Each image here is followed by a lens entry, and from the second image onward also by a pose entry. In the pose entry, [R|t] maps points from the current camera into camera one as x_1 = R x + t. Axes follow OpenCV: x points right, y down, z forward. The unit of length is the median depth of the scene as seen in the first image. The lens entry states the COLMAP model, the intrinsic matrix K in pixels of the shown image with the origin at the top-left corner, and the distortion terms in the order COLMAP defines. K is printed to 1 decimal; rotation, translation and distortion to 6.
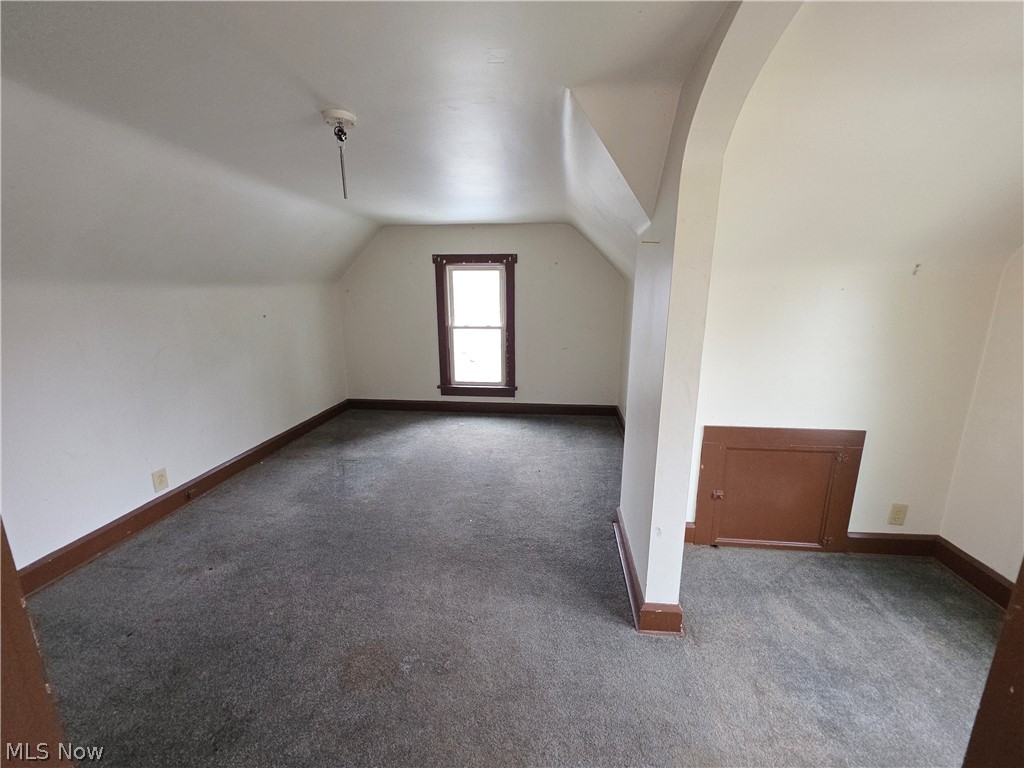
lens RADIAL K [[406.9, 0, 516.1], [0, 406.9, 380.2], [0, 0, 1]] dist [-0.011561, -0.000756]
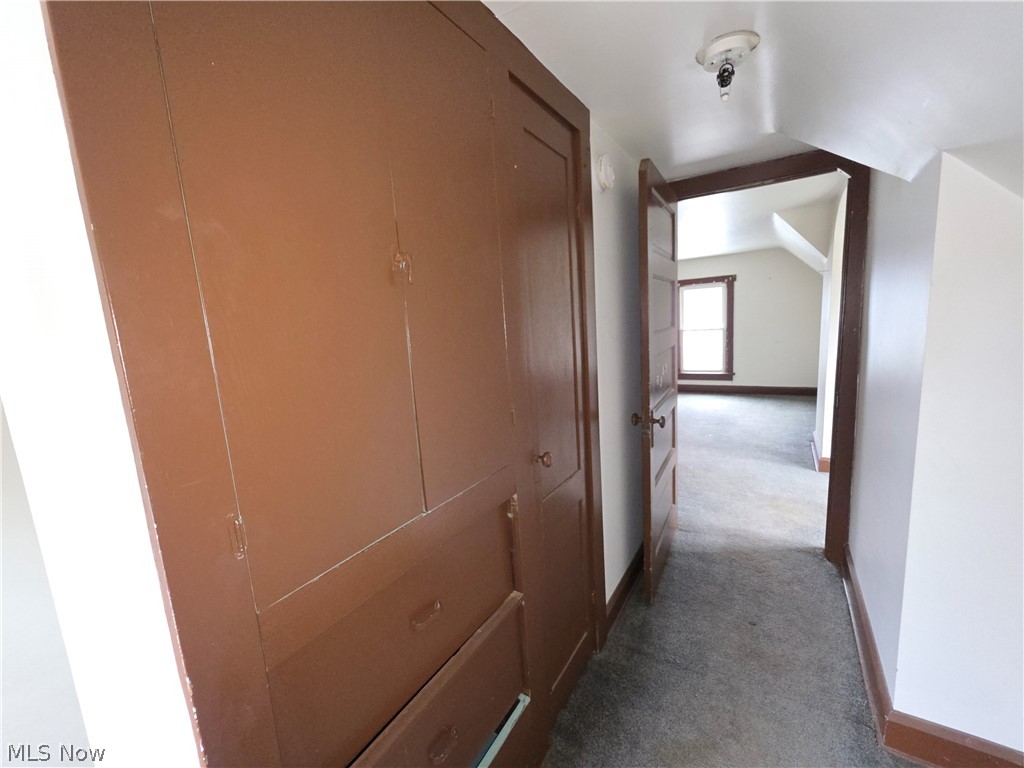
lens RADIAL K [[406.9, 0, 513.4], [0, 406.9, 387.1], [0, 0, 1]] dist [-0.011561, -0.000756]
pose [[0.895781, 0.023050, -0.443898, -0.058806], [-0.038928, 0.998886, -0.026687, 0.130533], [0.442788, 0.041186, 0.895680, -0.528331]]
